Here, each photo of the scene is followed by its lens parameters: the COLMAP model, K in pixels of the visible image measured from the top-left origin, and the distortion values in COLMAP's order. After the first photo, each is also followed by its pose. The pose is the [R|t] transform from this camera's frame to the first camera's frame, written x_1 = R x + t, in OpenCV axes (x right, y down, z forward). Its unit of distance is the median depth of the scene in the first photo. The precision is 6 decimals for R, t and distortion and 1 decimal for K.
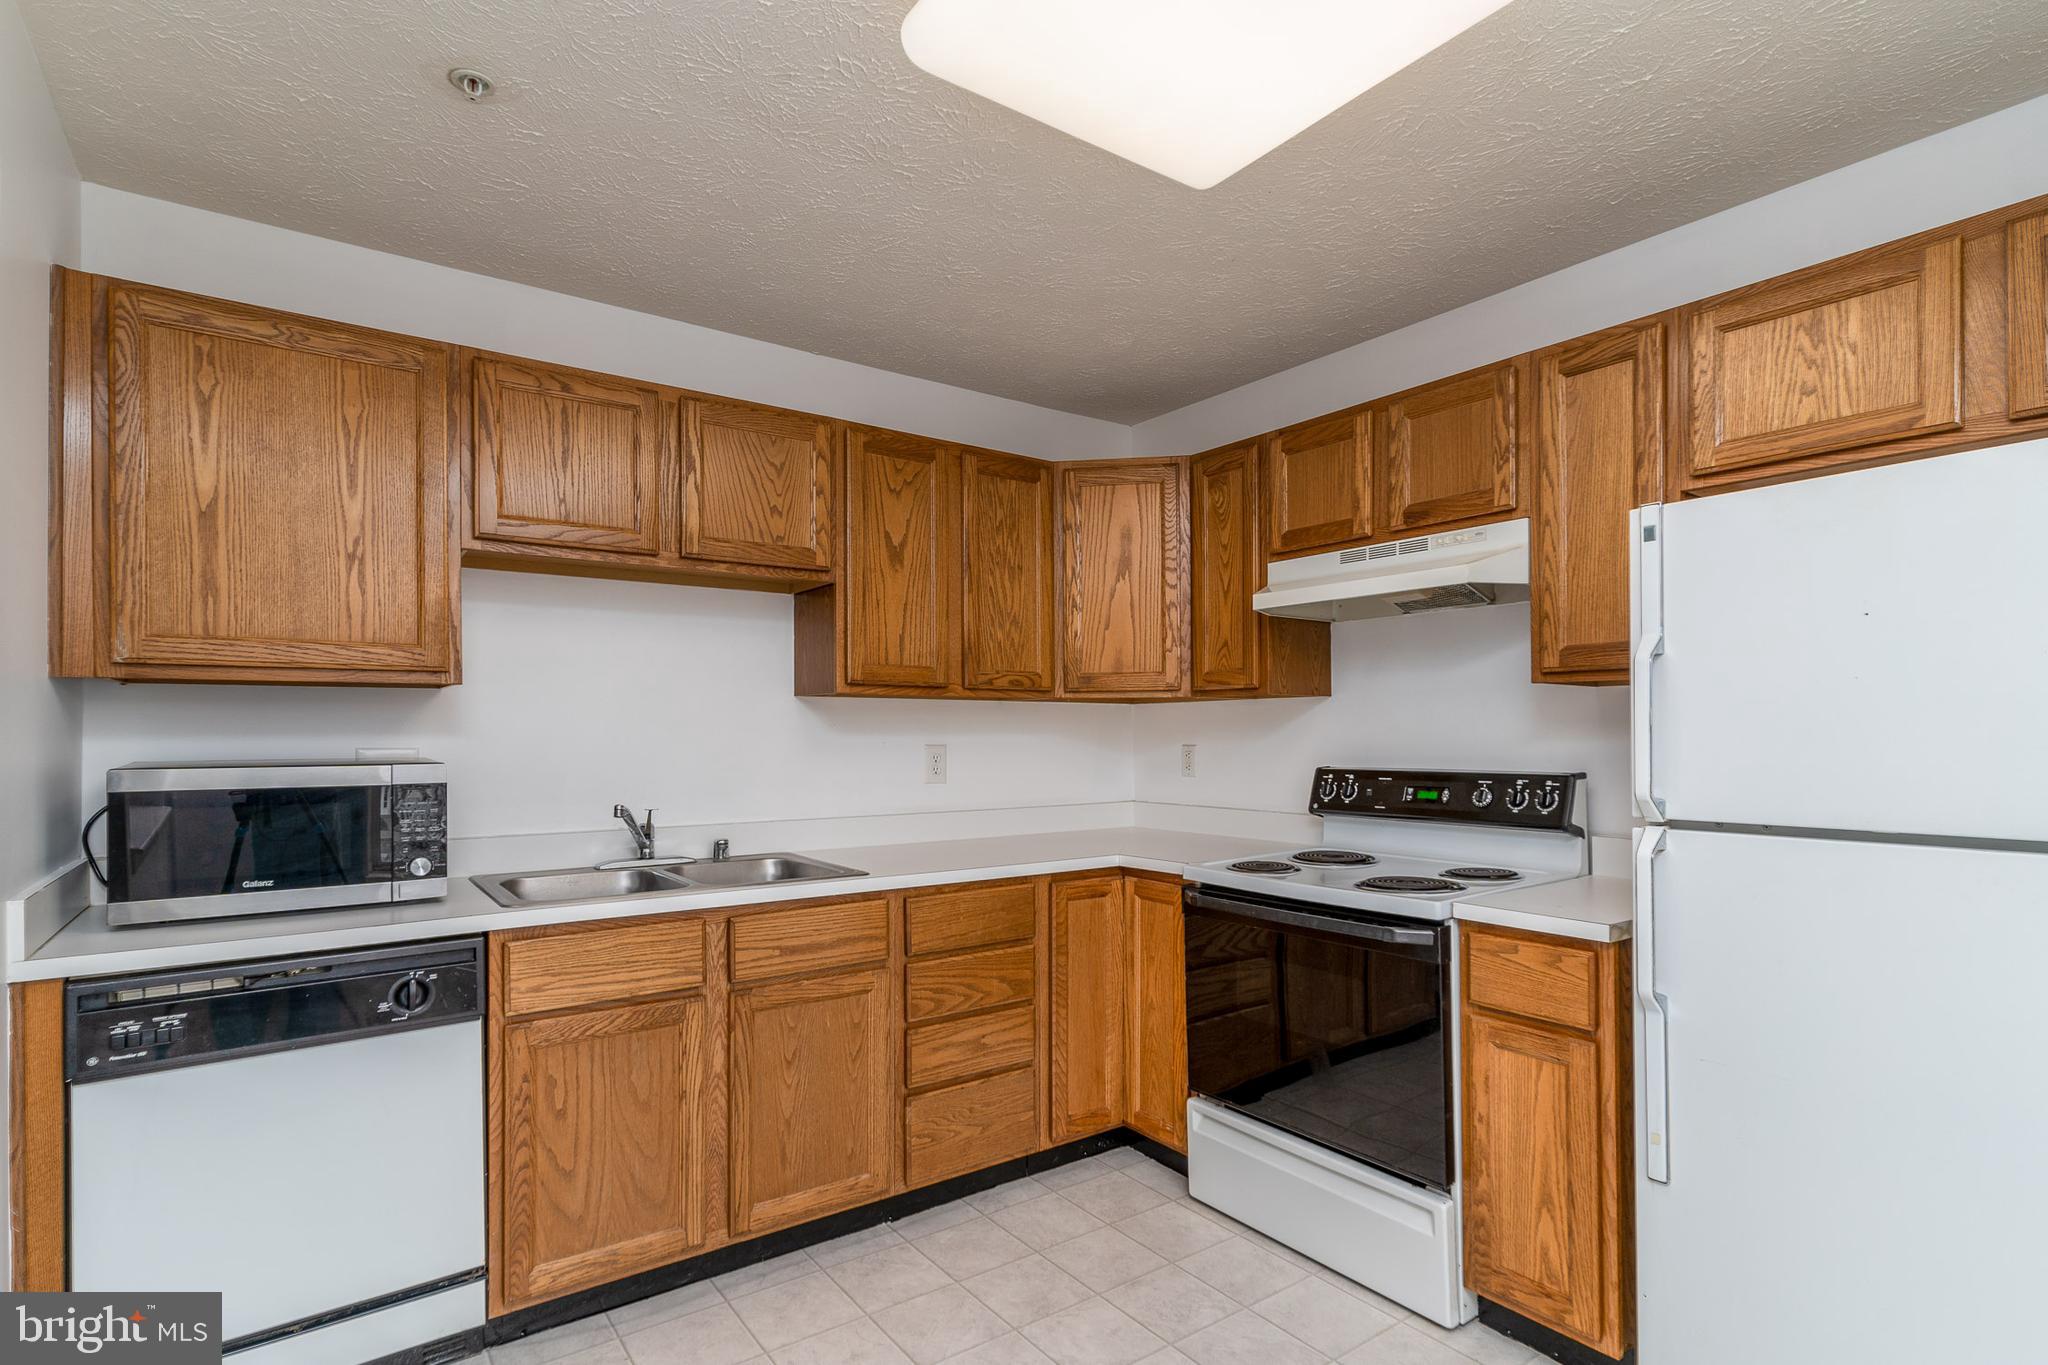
lens RADIAL K [[998.2, 0, 1019.2], [0, 998.2, 720.3], [0, 0, 1]] dist [-0.003397, -0.000175]
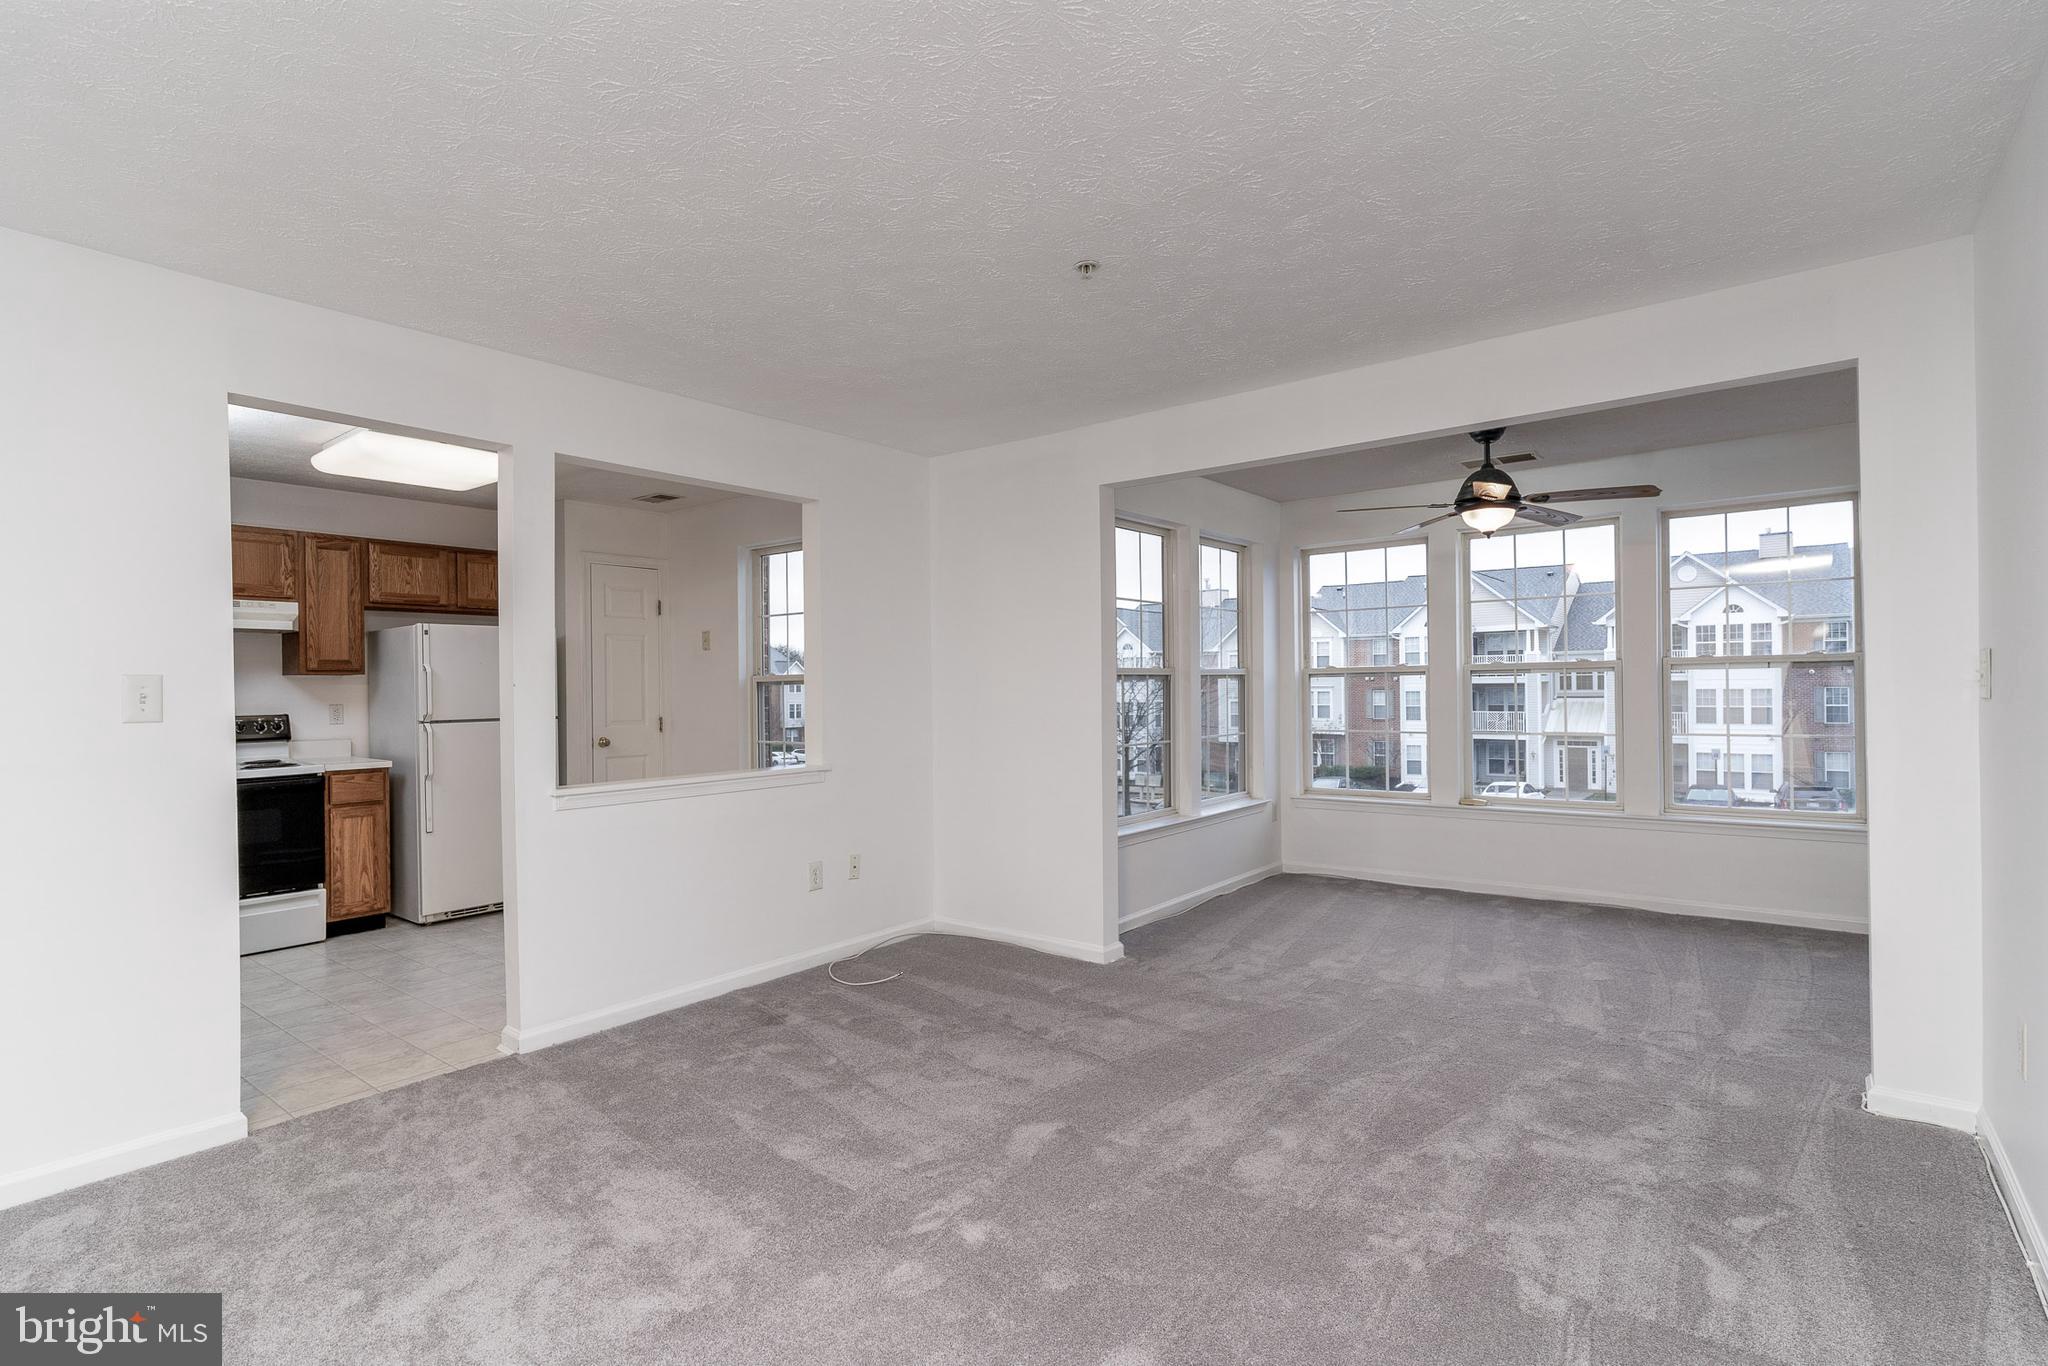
lens RADIAL K [[998.2, 0, 1019.4], [0, 998.2, 689.9], [0, 0, 1]] dist [-0.003397, -0.000175]
pose [[-0.269604, 0.013064, 0.962883, -2.517757], [0.004970, 0.999914, -0.012175, 0.040464], [-0.962959, 0.001503, -0.269645, 0.021623]]
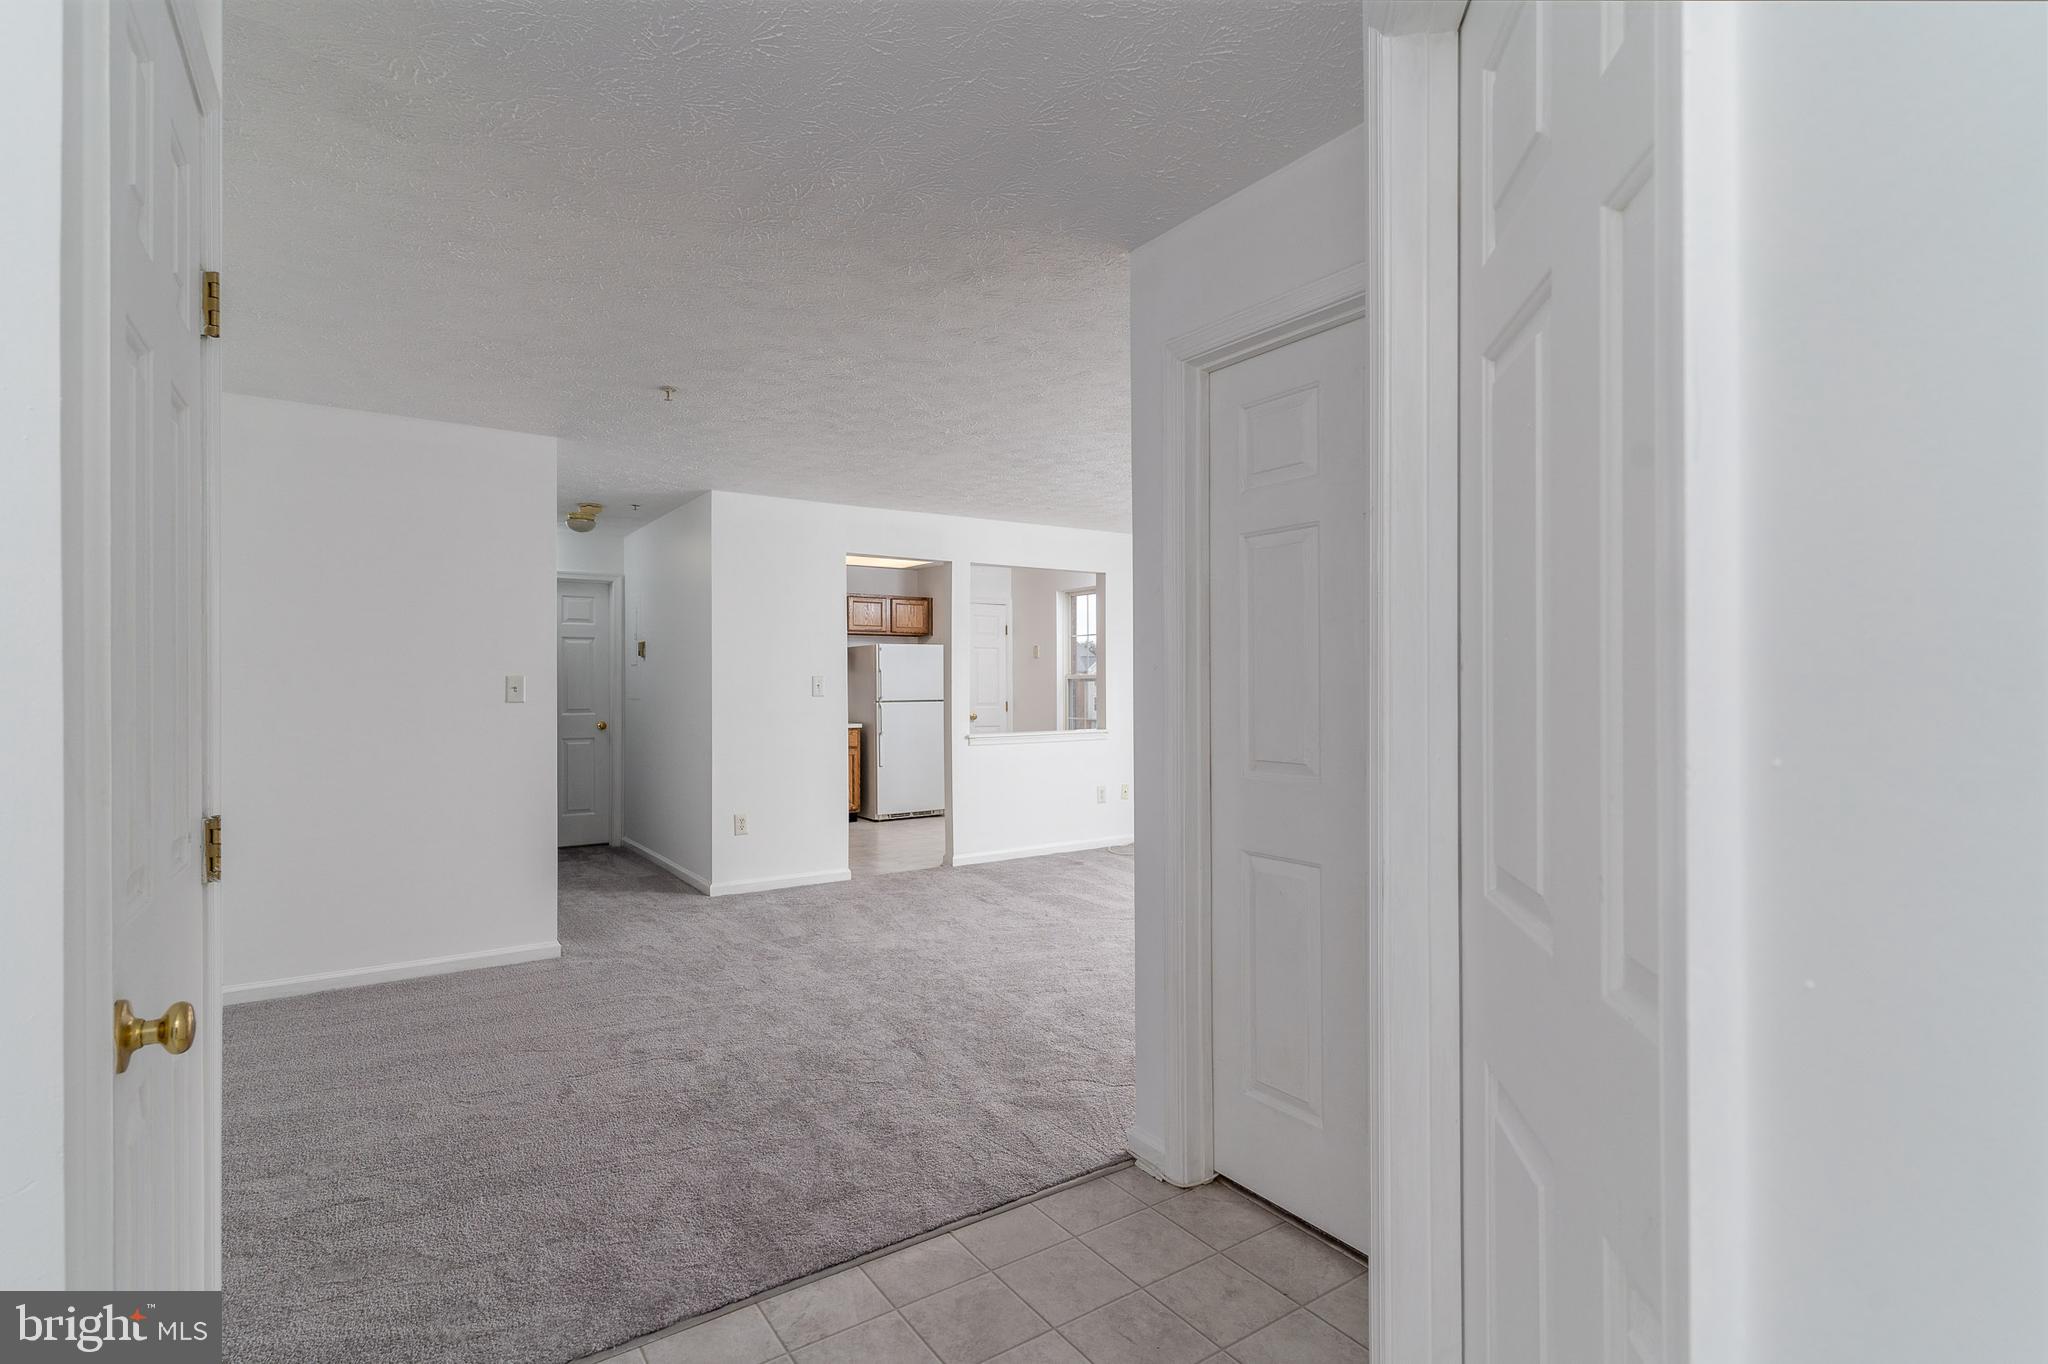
lens RADIAL K [[998.2, 0, 1020.5], [0, 998.2, 681.2], [0, 0, 1]] dist [-0.003397, -0.000175]
pose [[0.027089, 0.003628, 0.999626, -4.111499], [-0.006944, 0.999970, -0.003441, -0.005069], [-0.999609, -0.006848, 0.027114, 0.070477]]
